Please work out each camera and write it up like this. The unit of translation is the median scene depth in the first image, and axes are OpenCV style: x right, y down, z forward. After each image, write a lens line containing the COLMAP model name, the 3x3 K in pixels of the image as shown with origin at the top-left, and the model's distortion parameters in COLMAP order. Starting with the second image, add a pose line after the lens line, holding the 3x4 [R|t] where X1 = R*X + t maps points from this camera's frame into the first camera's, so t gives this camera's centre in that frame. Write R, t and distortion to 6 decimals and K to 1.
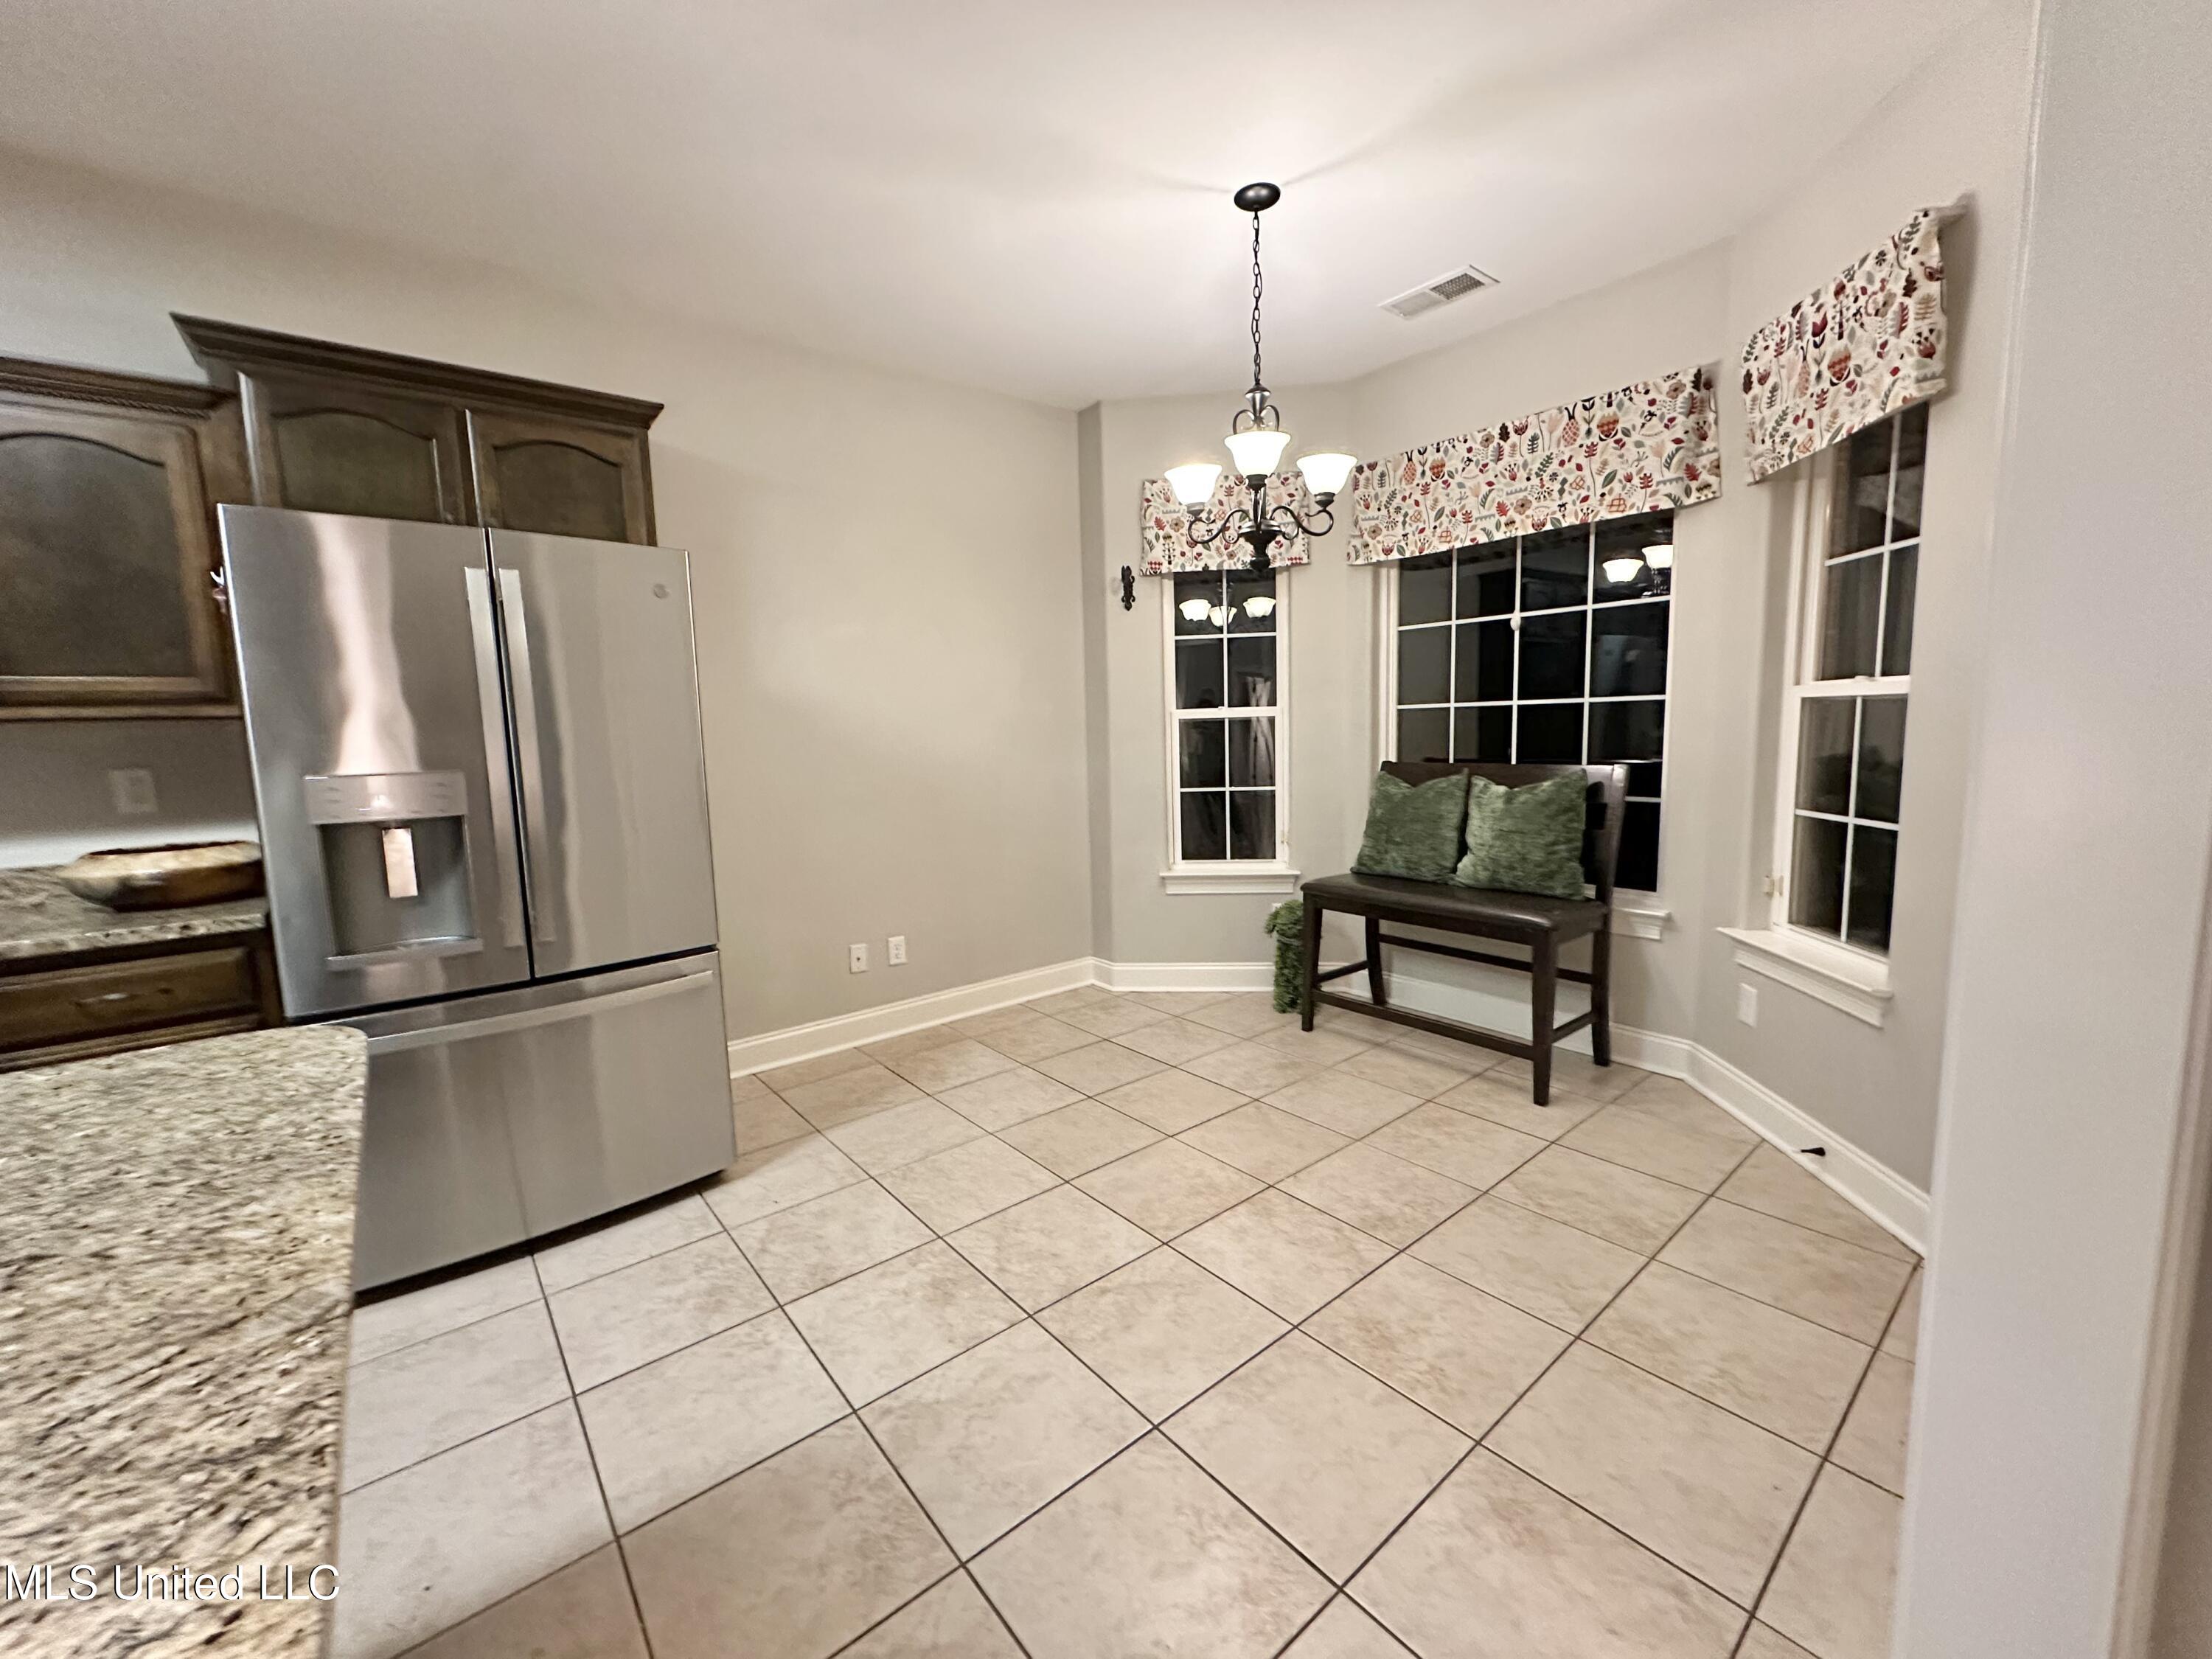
lens RADIAL K [[879.9, 0, 1108.0], [0, 879.9, 828.5], [0, 0, 1]] dist [-0.002840, 0.000801]
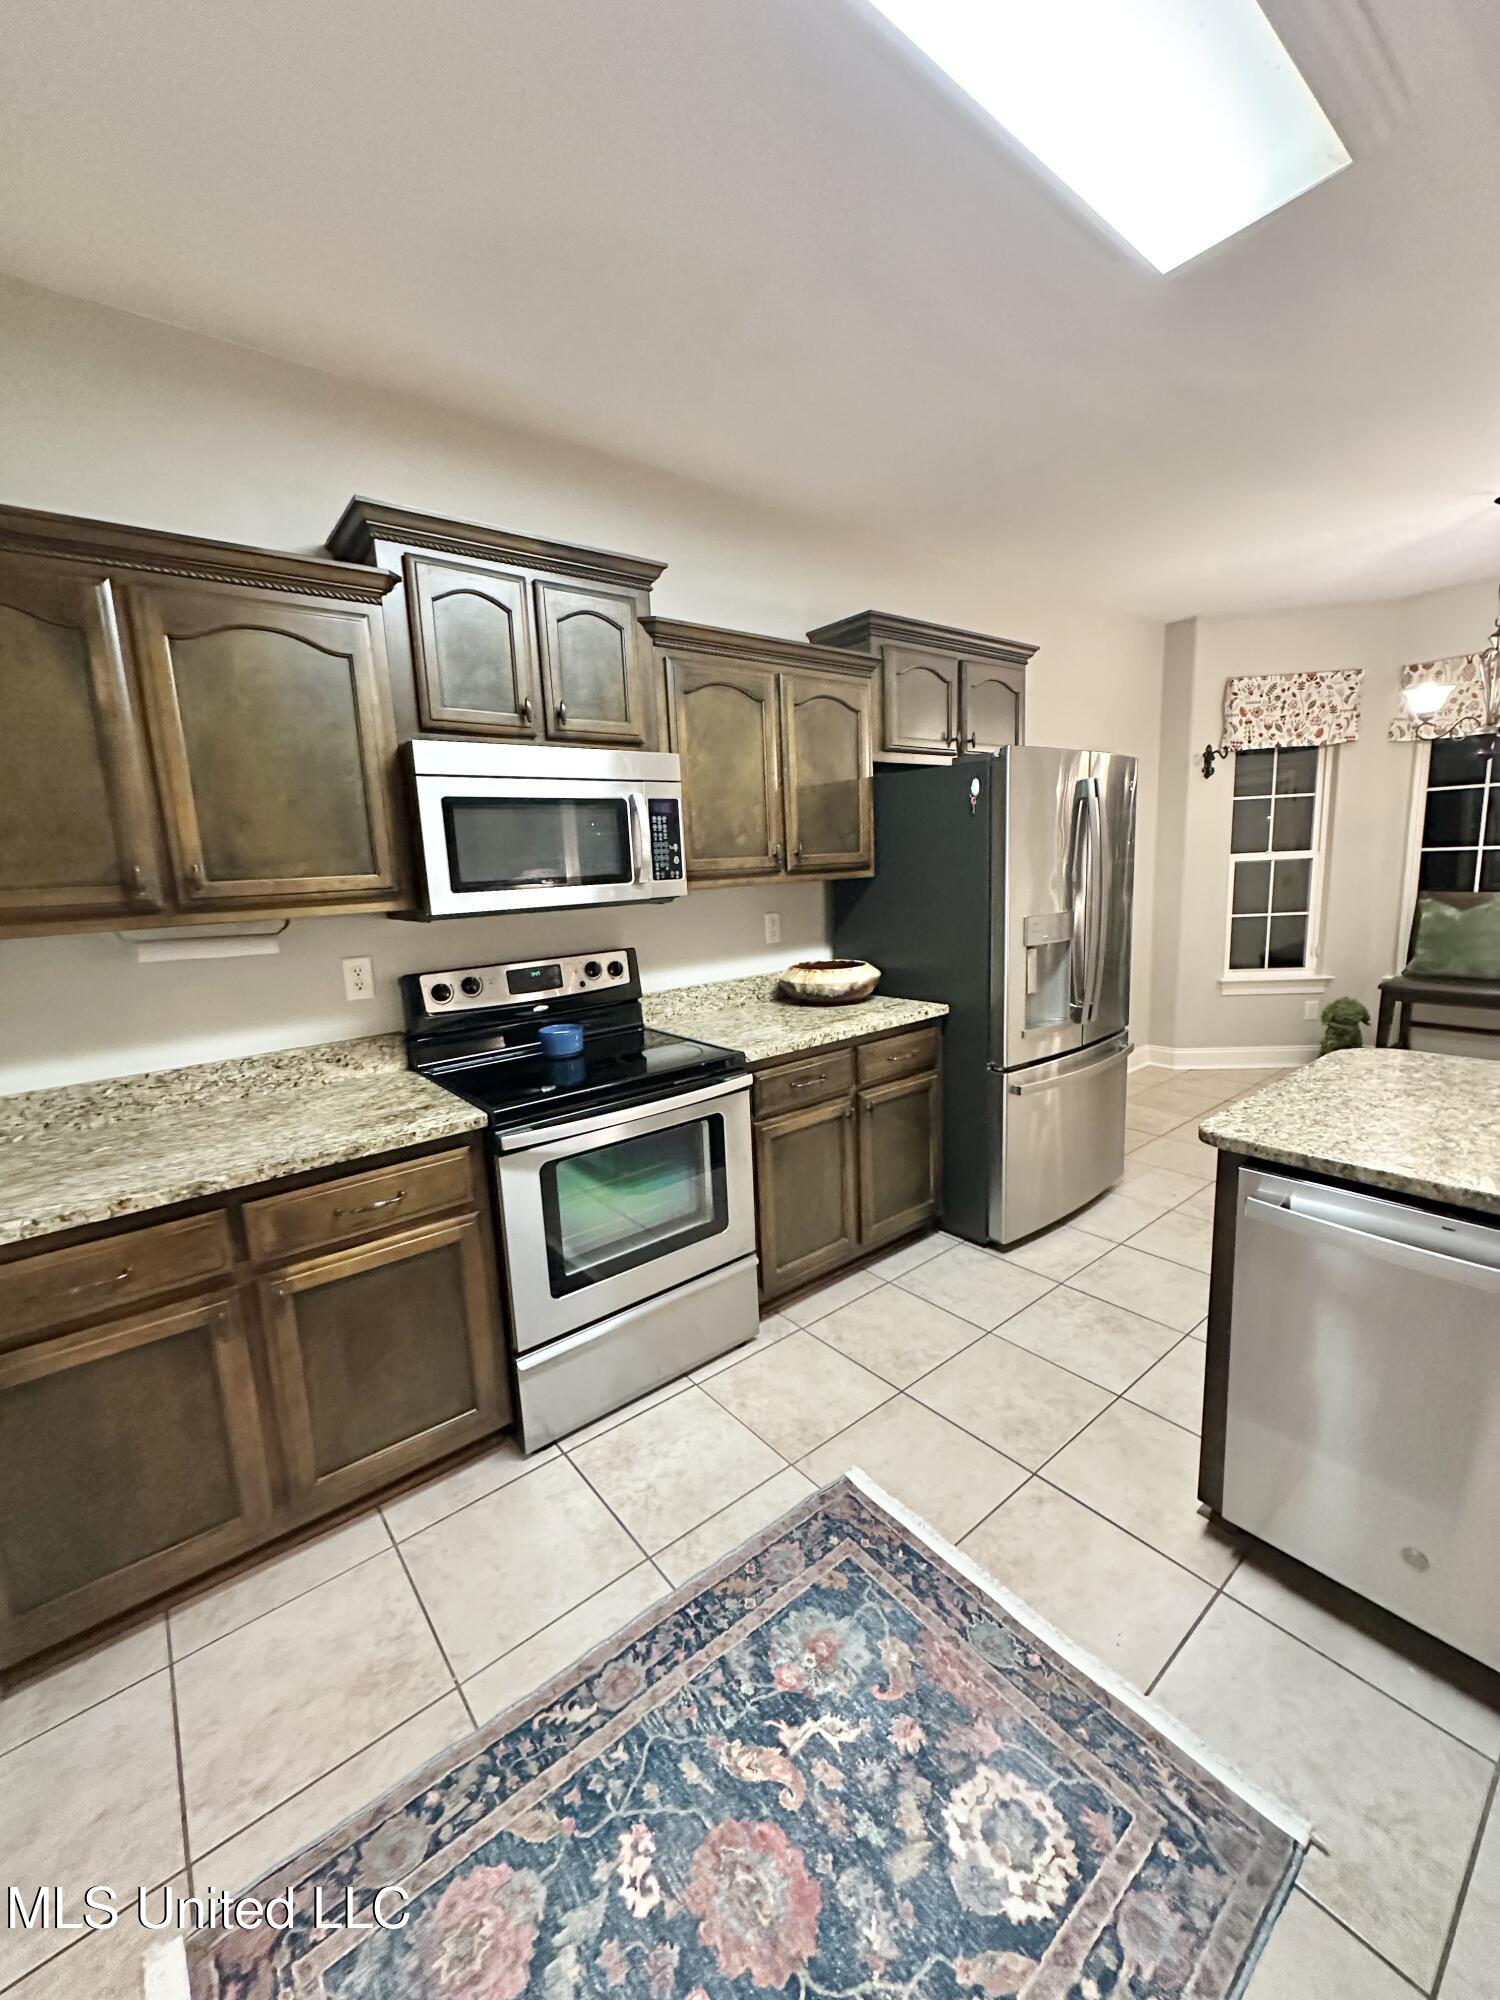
lens RADIAL K [[795.6, 0, 749.8], [0, 795.6, 1000.0], [0, 0, 1]] dist [-0.002840, 0.000801]
pose [[0.999766, -0.016270, -0.014285, -0.919625], [0.017064, 0.998211, 0.057305, 0.001373], [0.013327, -0.057535, 0.998255, -0.296855]]
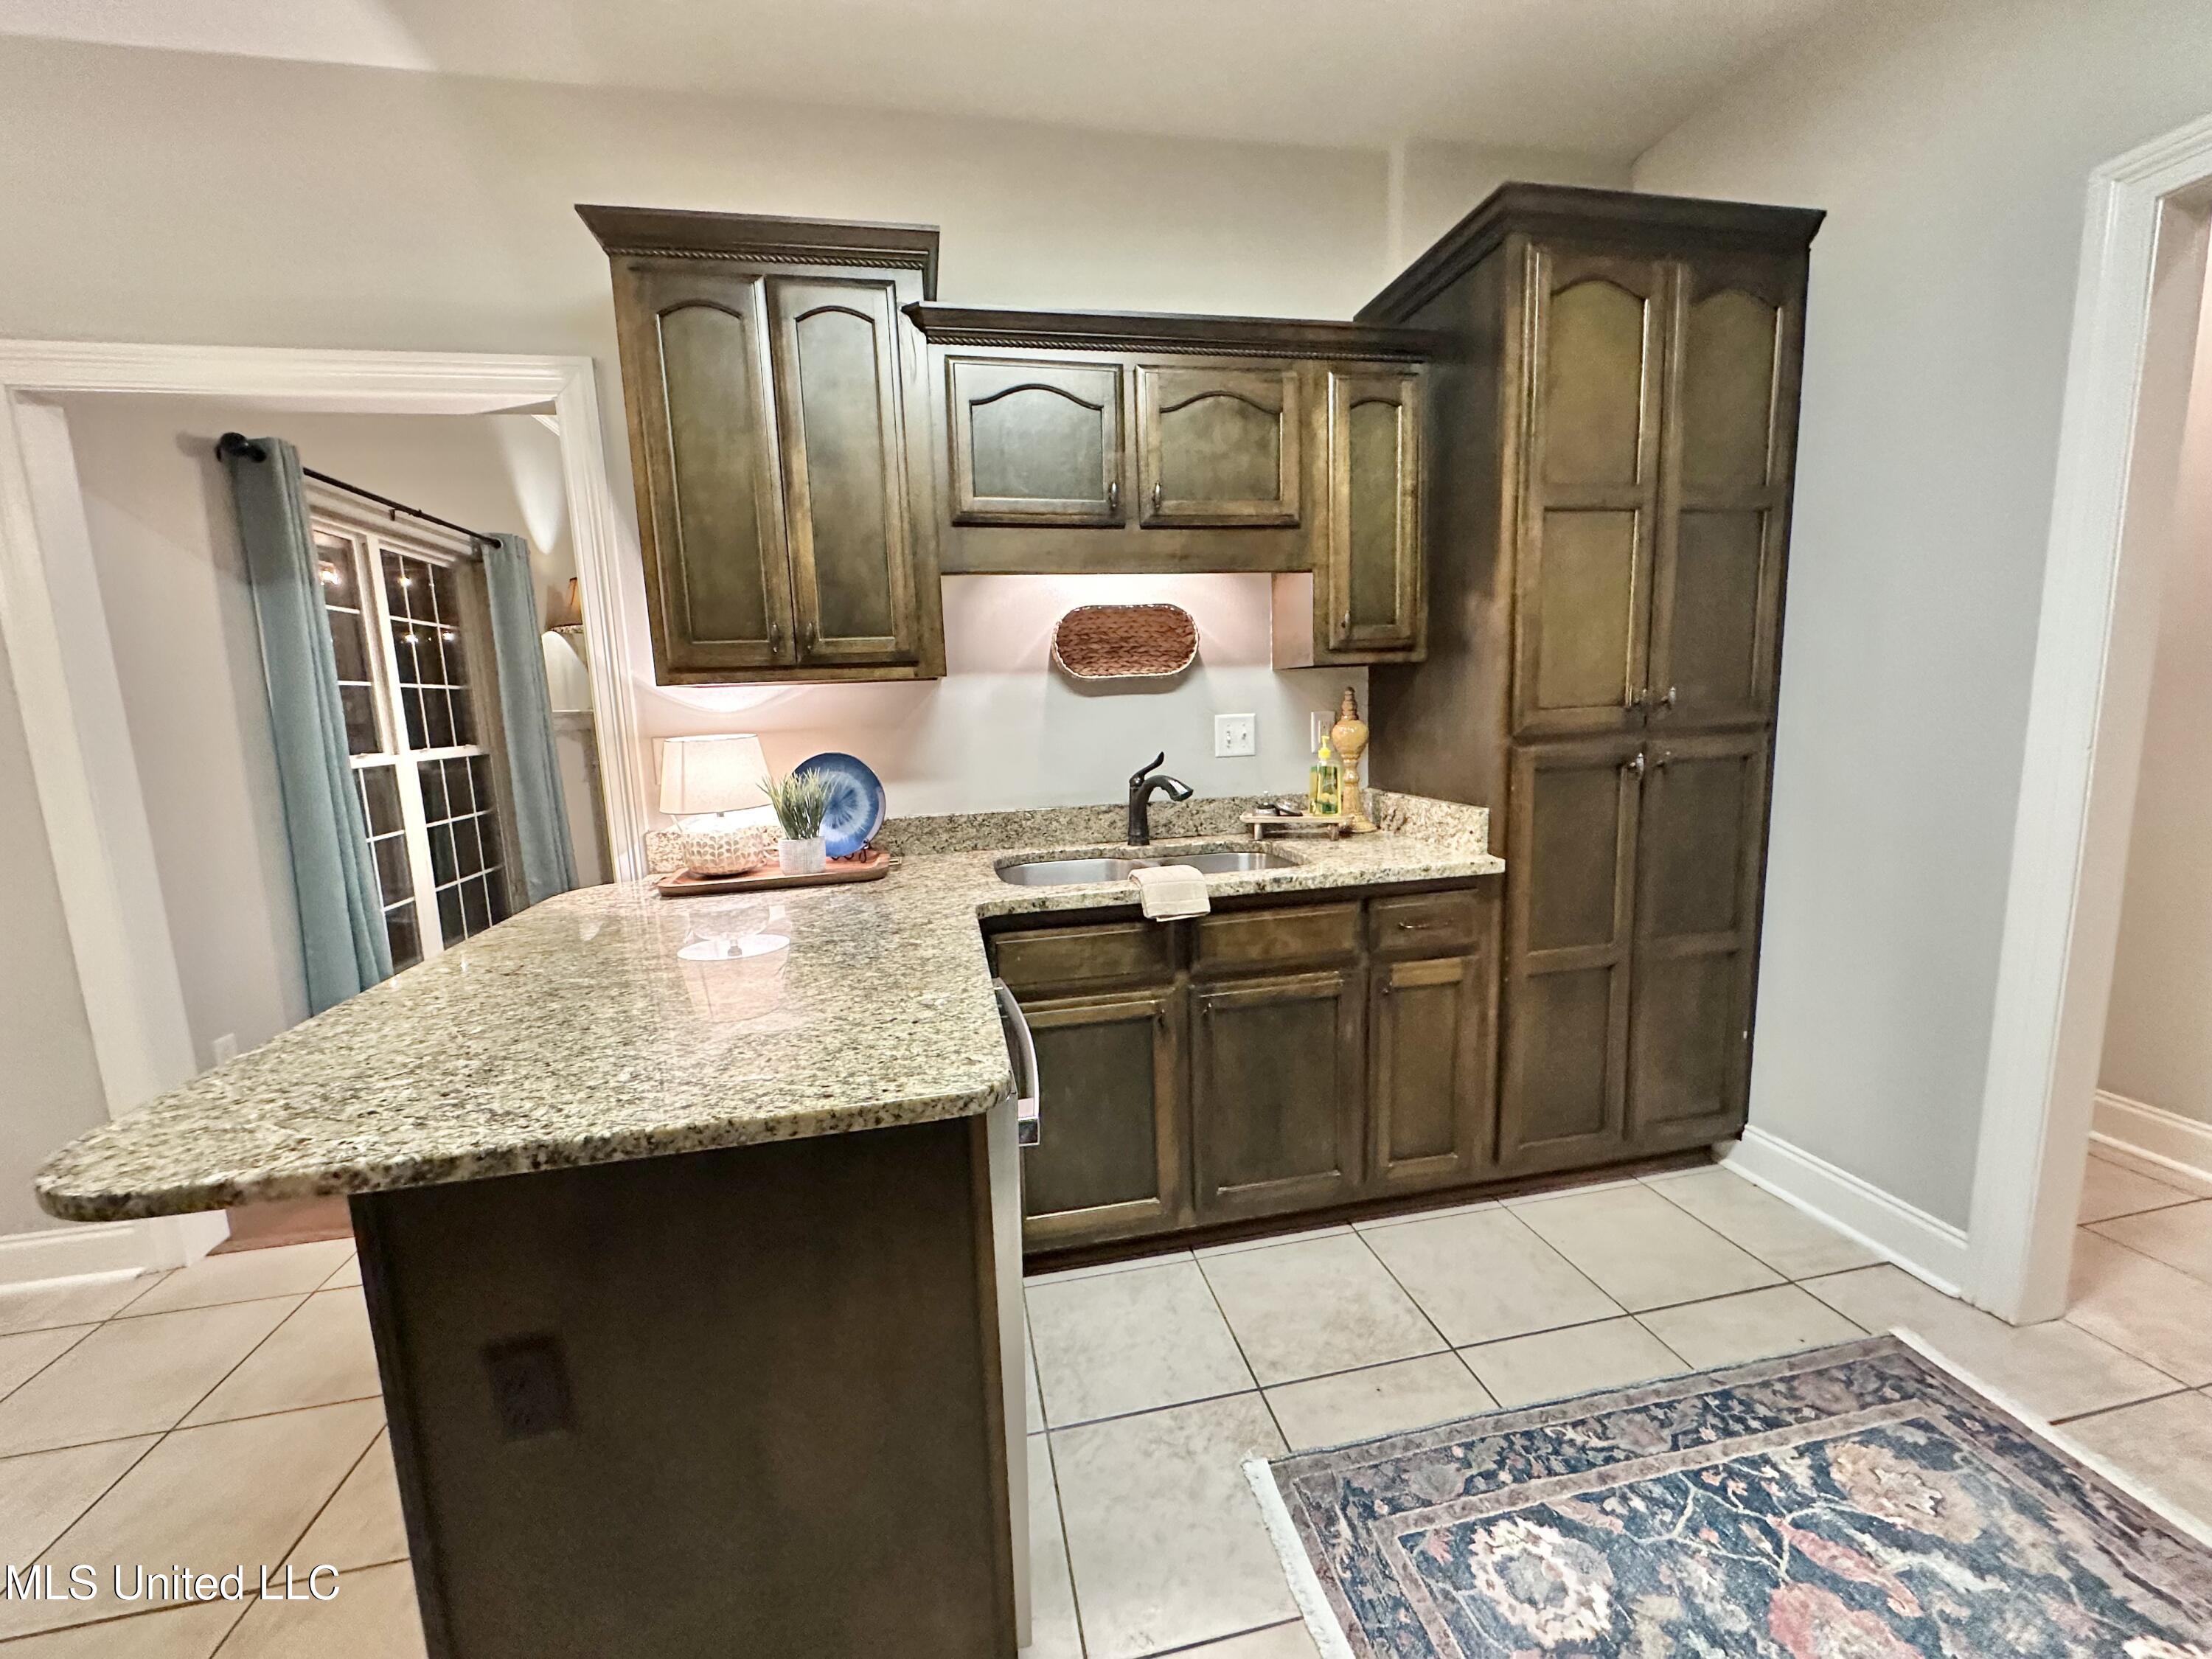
lens RADIAL K [[879.9, 0, 1105.9], [0, 879.9, 829.7], [0, 0, 1]] dist [-0.002840, 0.000801]
pose [[-0.882311, -0.006468, 0.470622, -0.811433], [0.117880, 0.965001, 0.234261, -0.038835], [-0.455665, 0.262168, -0.850669, 0.477837]]
